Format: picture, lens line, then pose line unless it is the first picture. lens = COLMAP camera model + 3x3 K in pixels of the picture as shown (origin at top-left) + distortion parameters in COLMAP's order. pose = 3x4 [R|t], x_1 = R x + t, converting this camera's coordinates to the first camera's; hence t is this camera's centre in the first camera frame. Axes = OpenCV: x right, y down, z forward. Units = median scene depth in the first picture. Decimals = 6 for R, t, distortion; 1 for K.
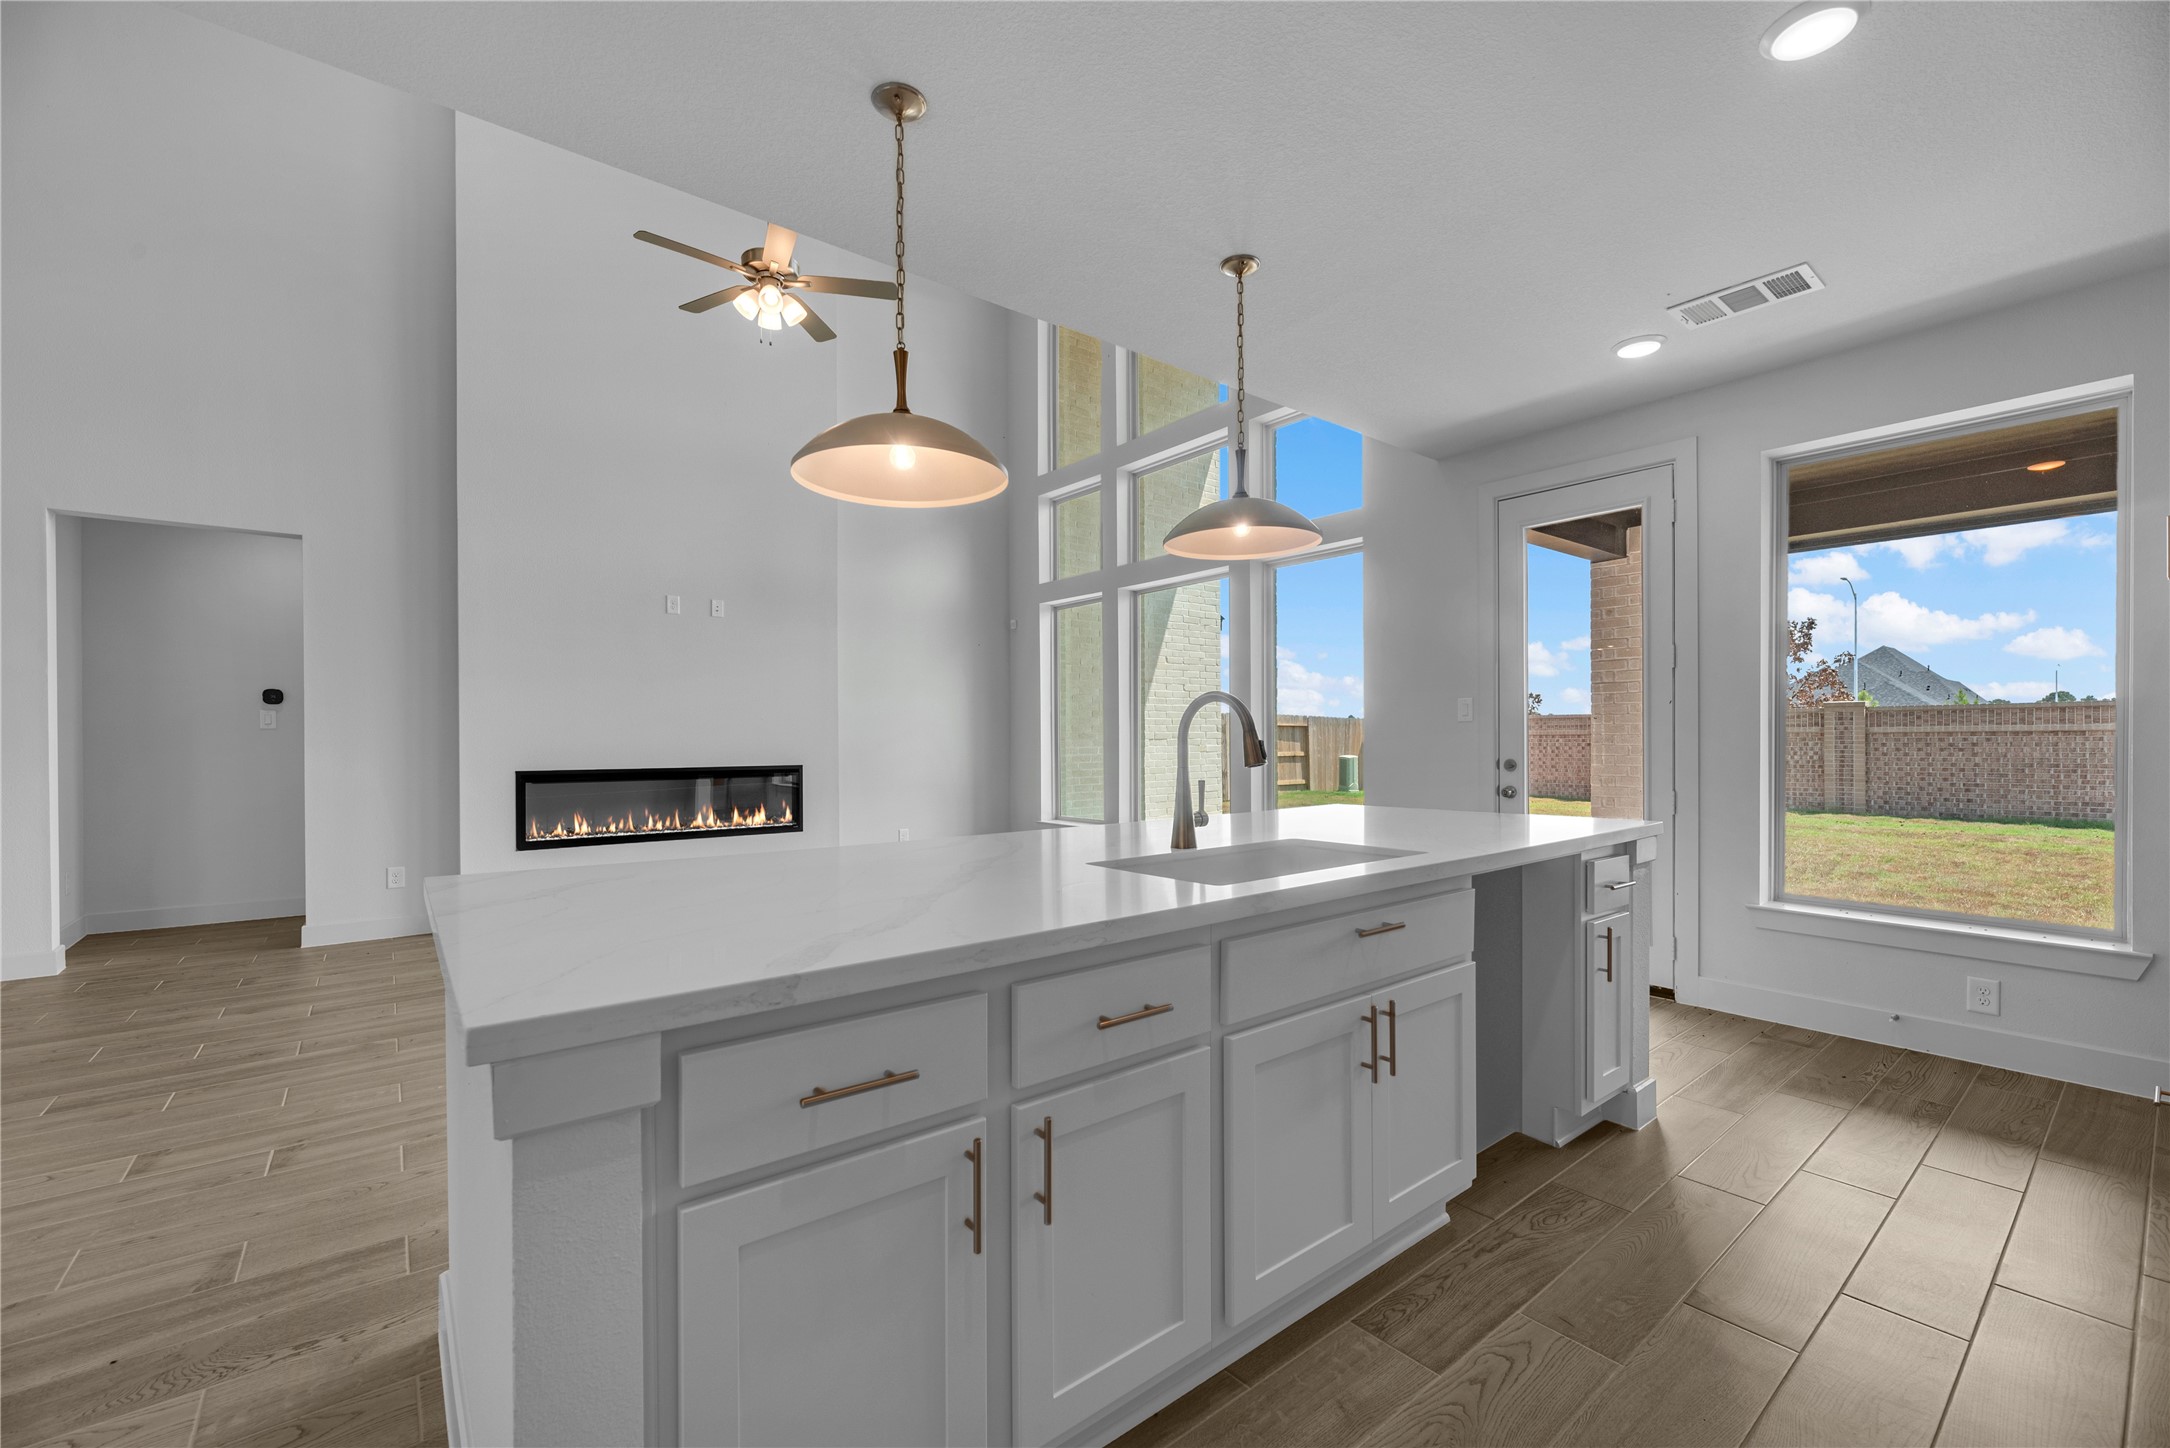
lens RADIAL K [[855.4, 0, 1084.6], [0, 855.4, 742.3], [0, 0, 1]] dist [0.000216, -0.000344]
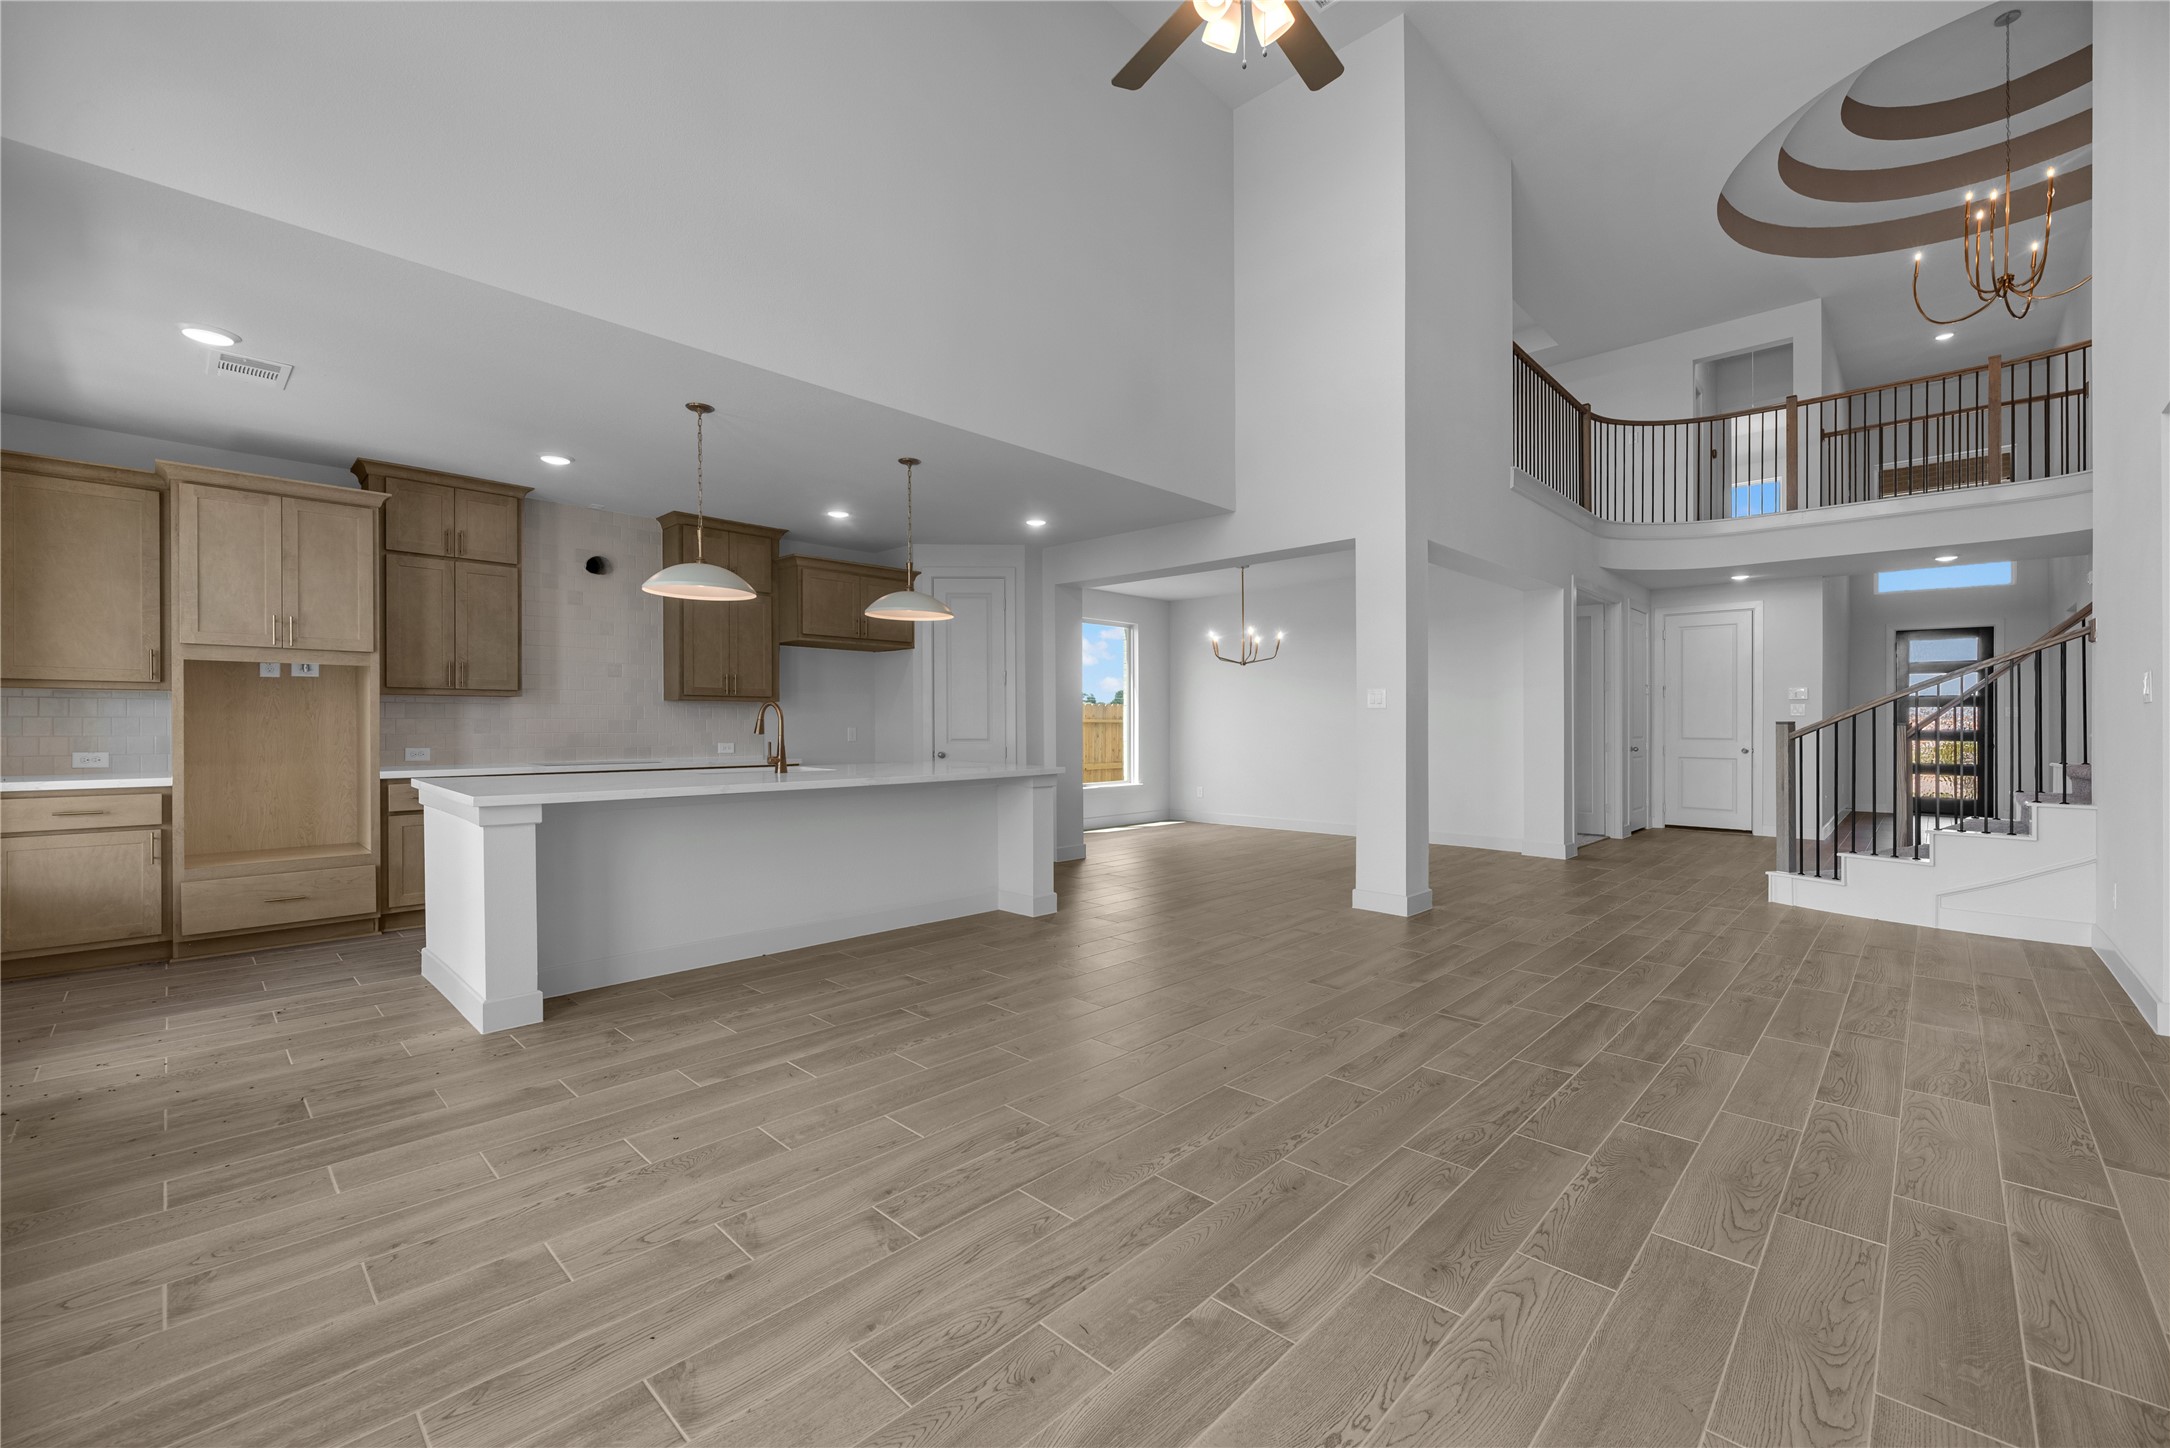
lens RADIAL K [[868.1, 0, 1092.4], [0, 868.1, 728.5], [0, 0, 1]] dist [0.000858, -0.000204]
pose [[-0.990612, 0.004293, -0.136640, -0.139394], [0.002757, 0.999931, 0.011428, -0.004626], [0.136679, 0.010944, -0.990555, 1.277757]]
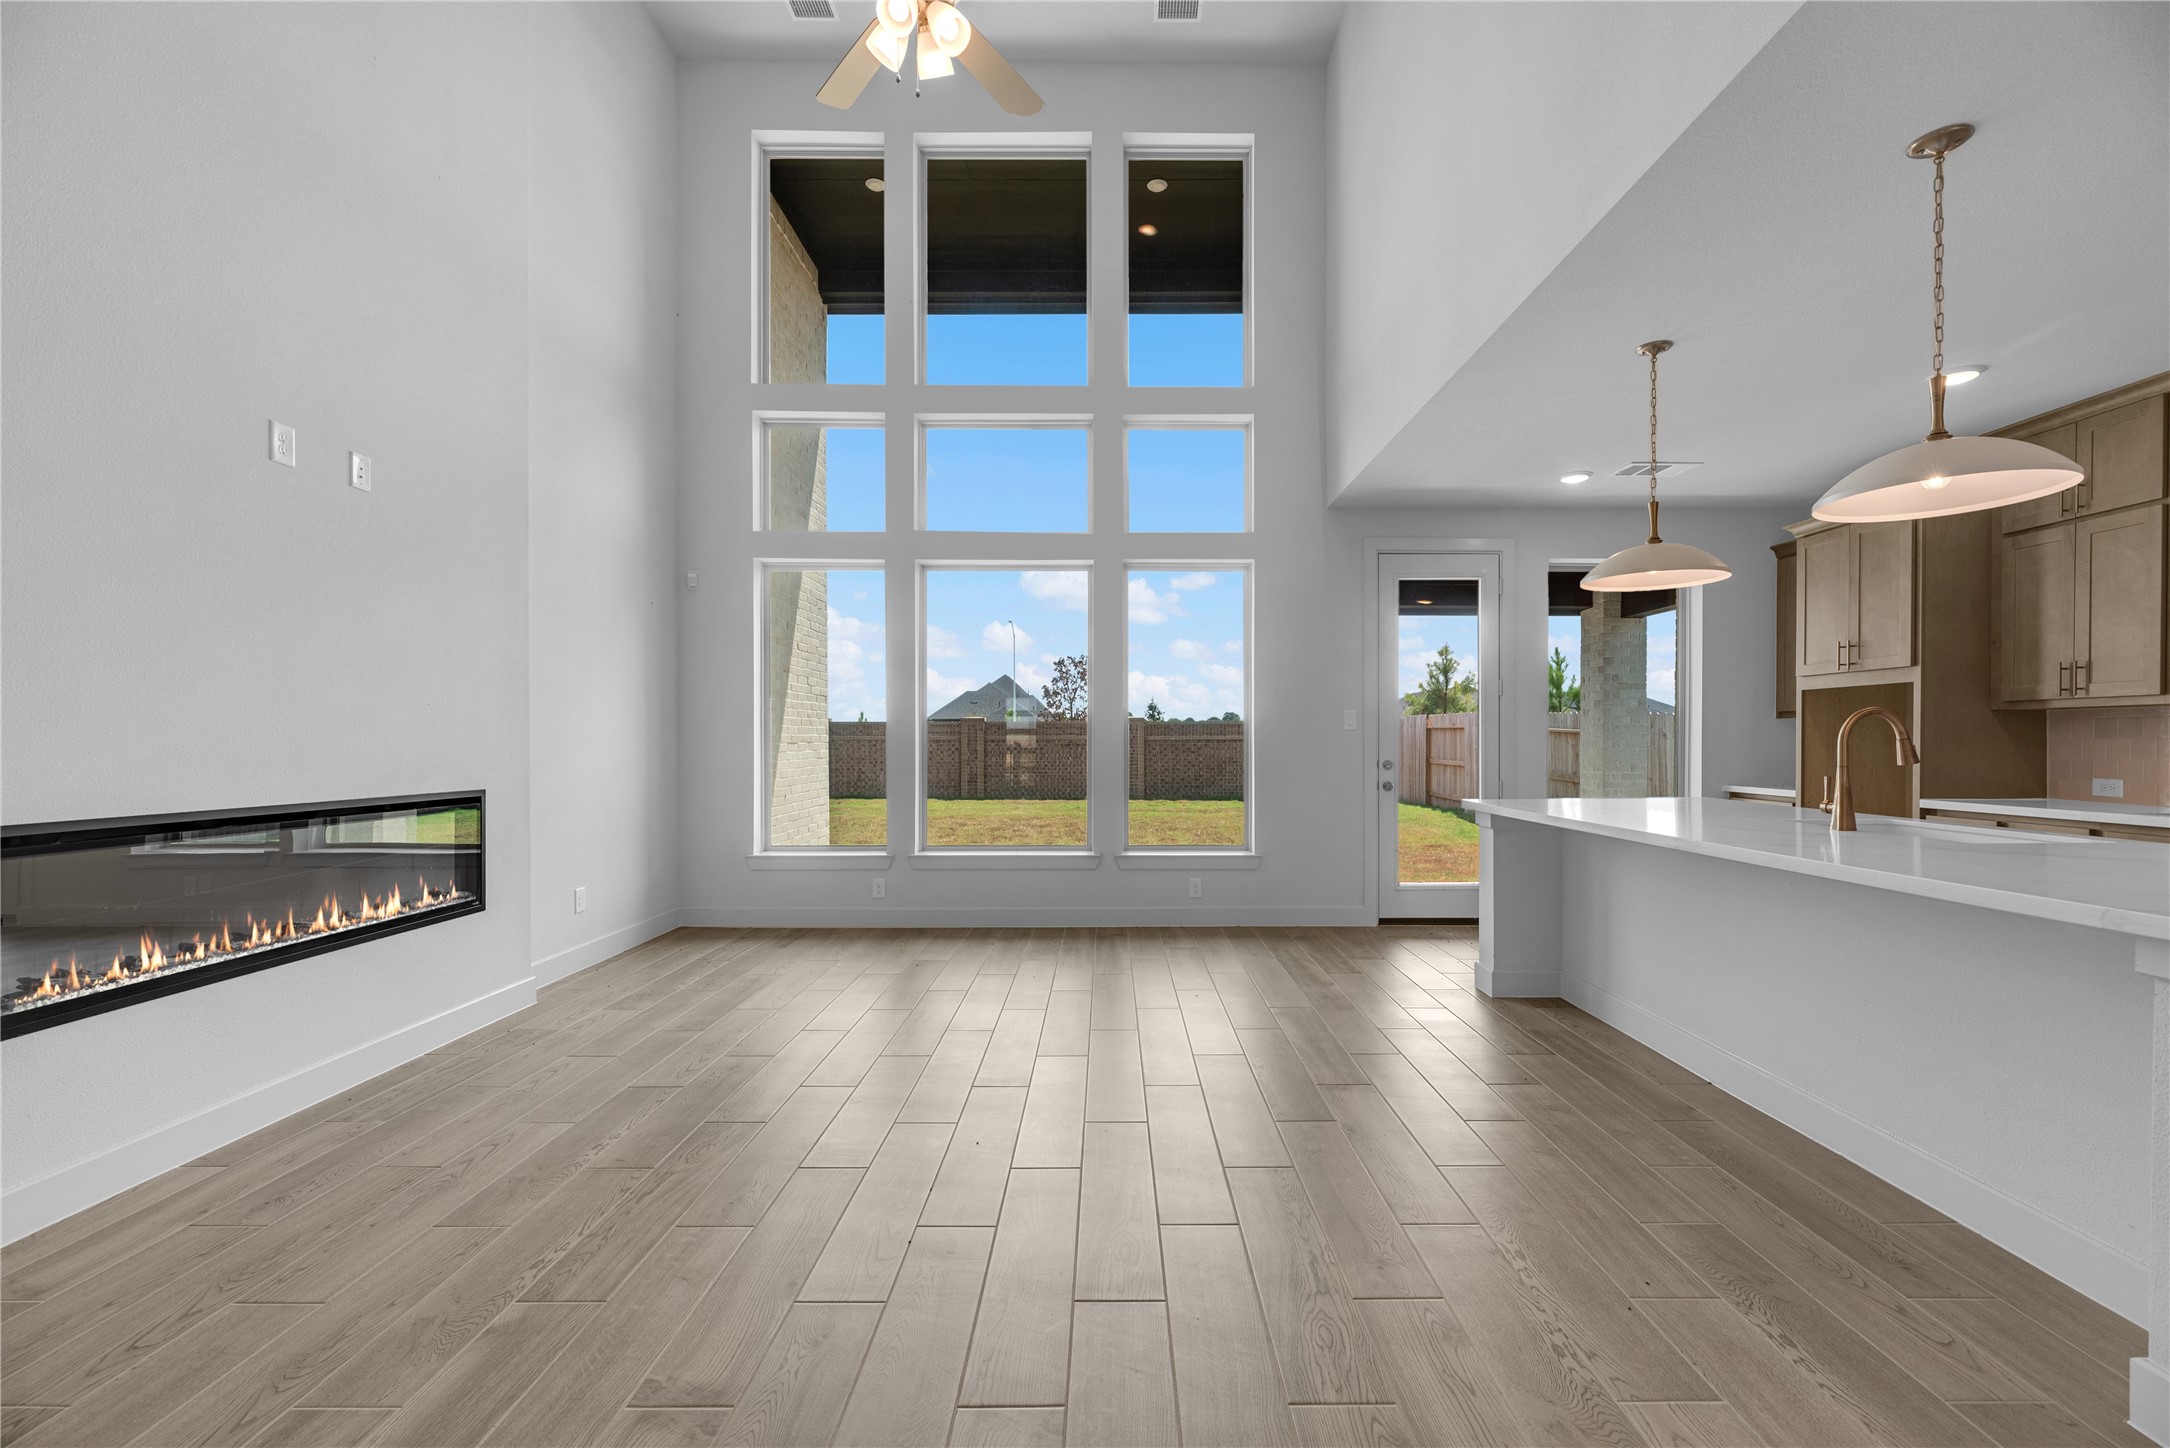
lens RADIAL K [[891.9, 0, 1093.3], [0, 891.9, 745.4], [0, 0, 1]] dist [-0.001119, -0.000096]
pose [[0.628876, 0.000776, 0.777505, -0.628110], [0.001129, 0.999998, -0.001911, -0.000802], [-0.777505, 0.002079, 0.628874, 0.406960]]
